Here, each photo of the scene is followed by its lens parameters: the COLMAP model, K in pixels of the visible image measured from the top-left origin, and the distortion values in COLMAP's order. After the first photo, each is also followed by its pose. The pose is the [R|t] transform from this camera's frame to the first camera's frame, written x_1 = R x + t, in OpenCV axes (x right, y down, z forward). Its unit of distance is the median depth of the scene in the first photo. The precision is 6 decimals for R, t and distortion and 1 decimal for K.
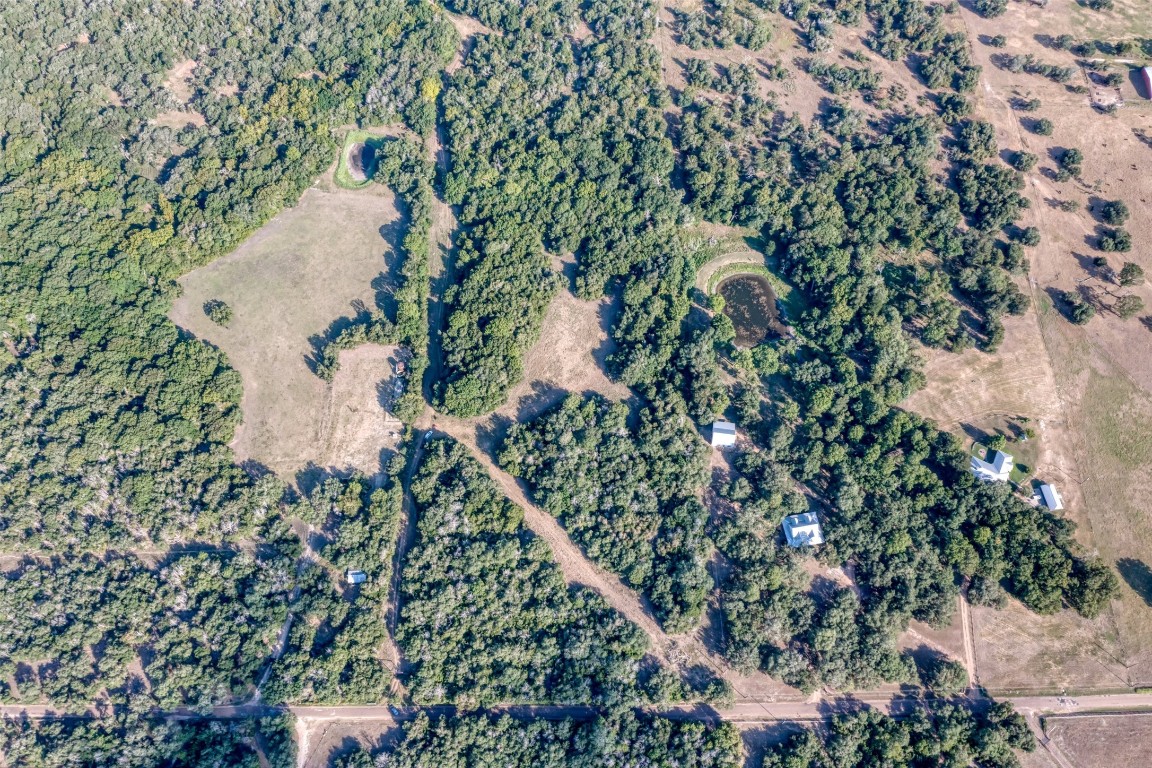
lens RADIAL K [[909.9, 0, 576.0], [0, 909.9, 384.0], [0, 0, 1]] dist [-0.019868, -0.000214]
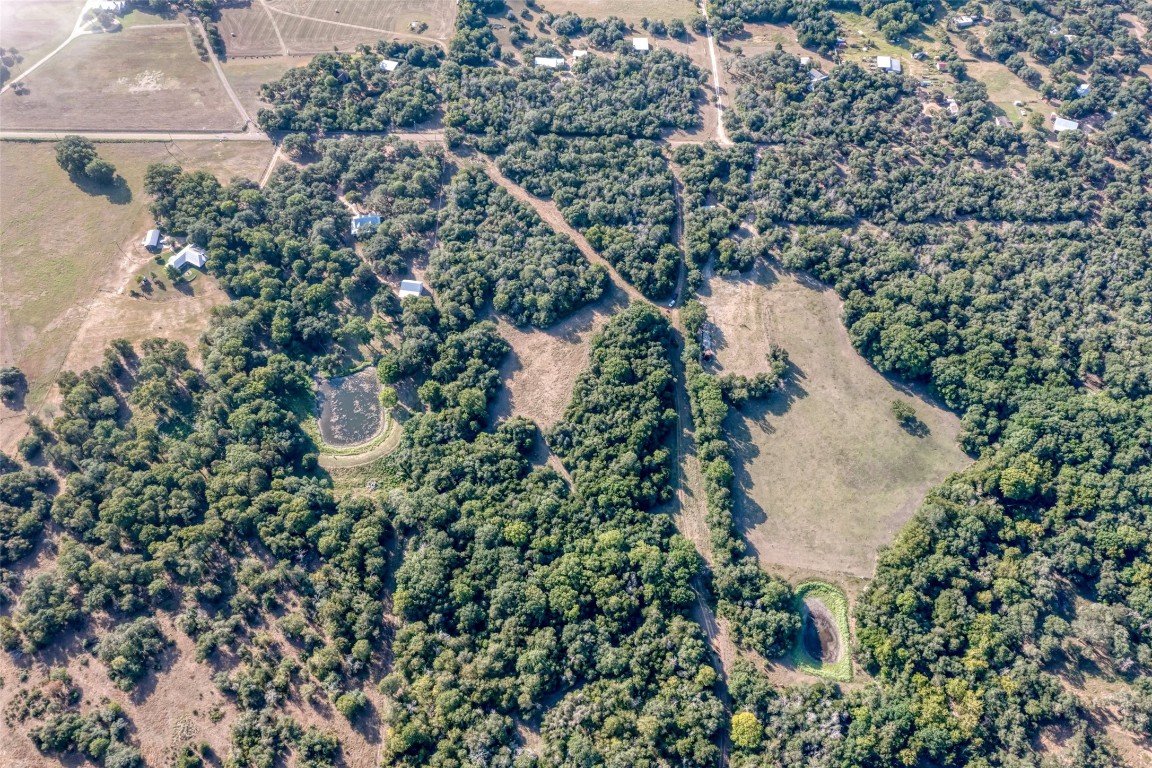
lens RADIAL K [[909.9, 0, 576.0], [0, 909.9, 384.0], [0, 0, 1]] dist [-0.019868, -0.000214]
pose [[-0.999507, -0.026889, -0.016191, -0.029438], [-0.004141, -0.398368, 0.917216, -1.074609], [-0.031113, 0.916831, 0.398061, 0.680685]]
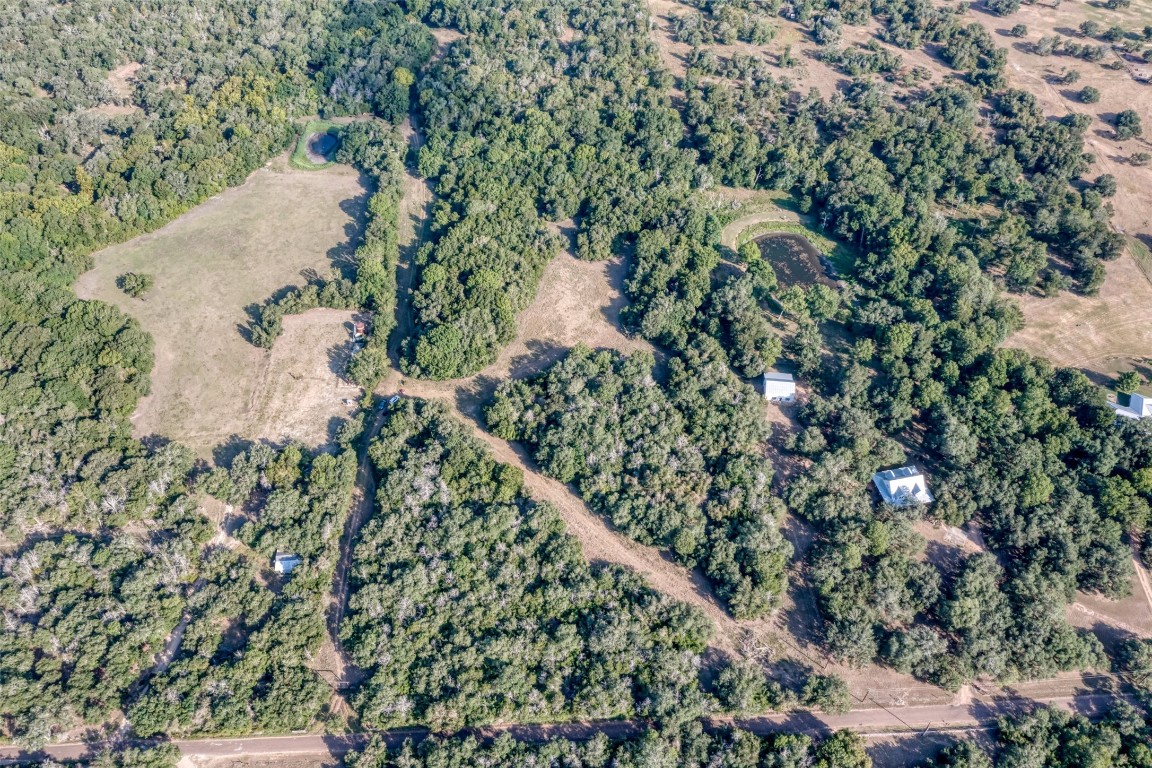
lens RADIAL K [[909.9, 0, 576.0], [0, 909.9, 384.0], [0, 0, 1]] dist [-0.019868, -0.000214]
pose [[0.999139, -0.026580, 0.031871, -0.035524], [0.033536, 0.969493, -0.242814, 0.245791], [-0.024445, 0.243674, 0.969549, 0.268153]]
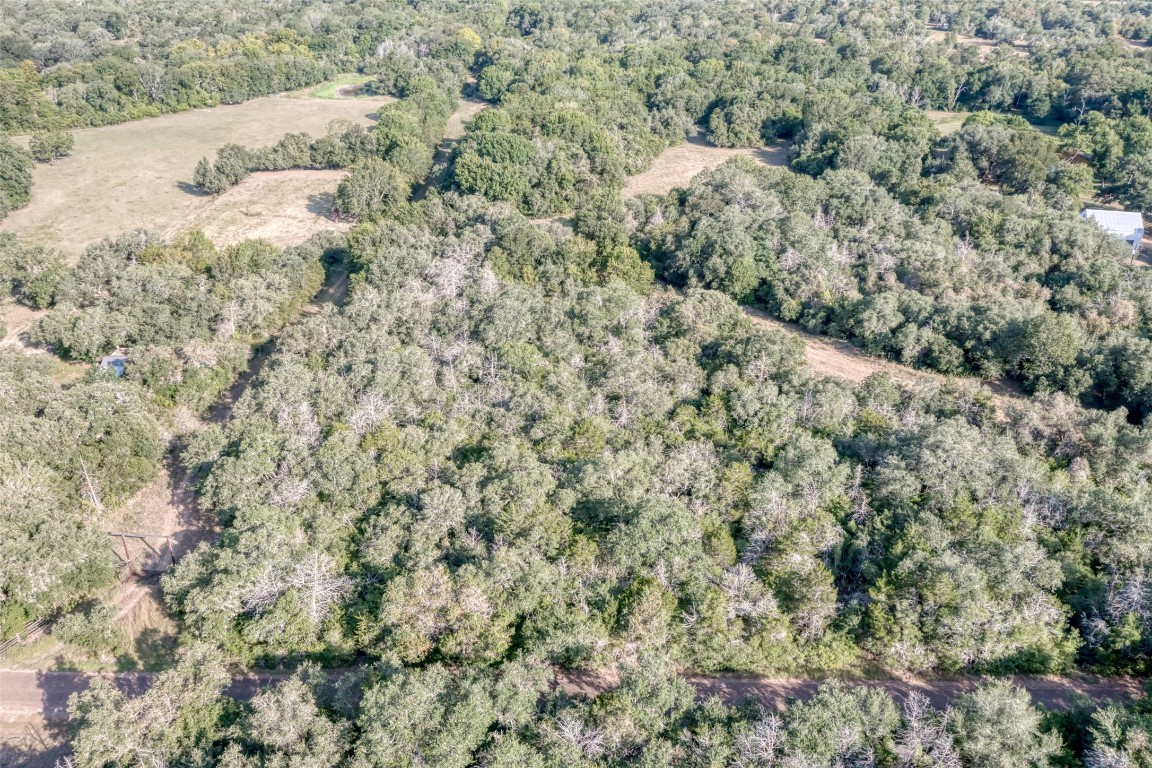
lens RADIAL K [[909.9, 0, 576.0], [0, 909.9, 384.0], [0, 0, 1]] dist [-0.019868, -0.000214]
pose [[0.999734, 0.015933, -0.016701, -0.079390], [-0.022398, 0.844494, -0.535097, 0.363059], [0.005578, 0.535328, 0.844626, 0.713720]]
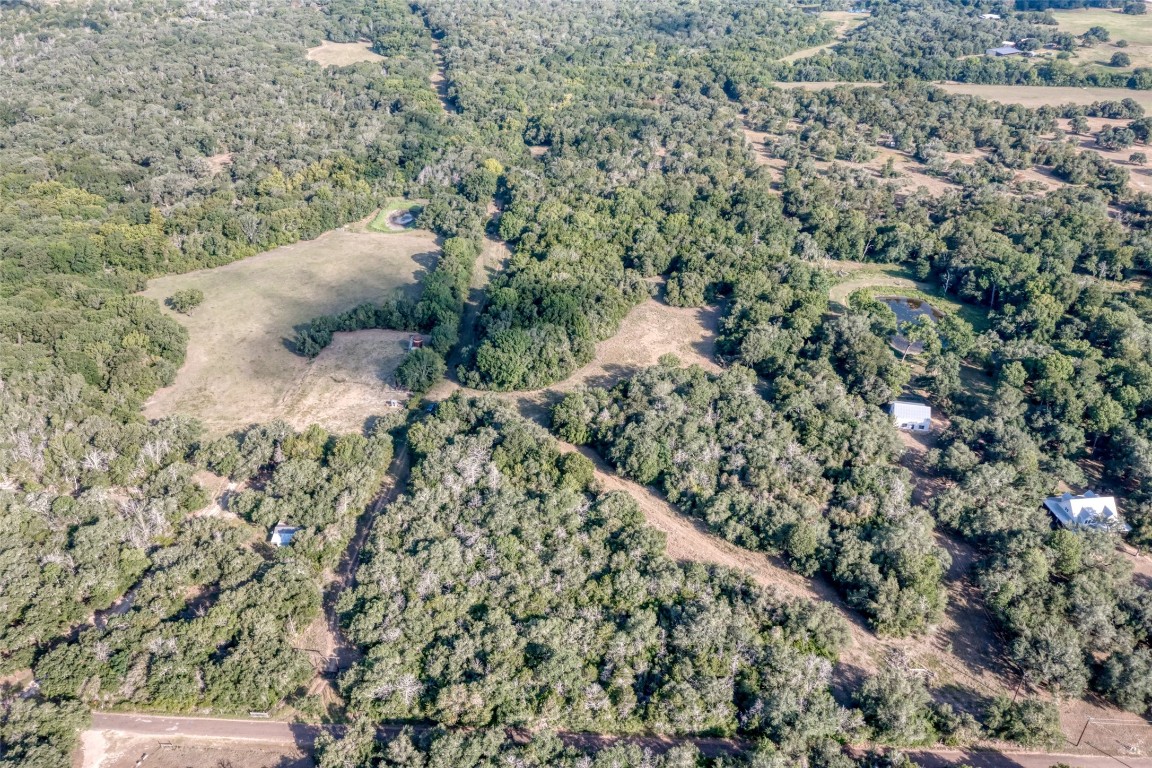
lens RADIAL K [[909.9, 0, 576.0], [0, 909.9, 384.0], [0, 0, 1]] dist [-0.019868, -0.000214]
pose [[0.998368, 0.035575, -0.044670, -0.043617], [-0.053449, 0.857526, -0.511657, 0.389865], [0.020103, 0.513209, 0.858028, 0.463830]]
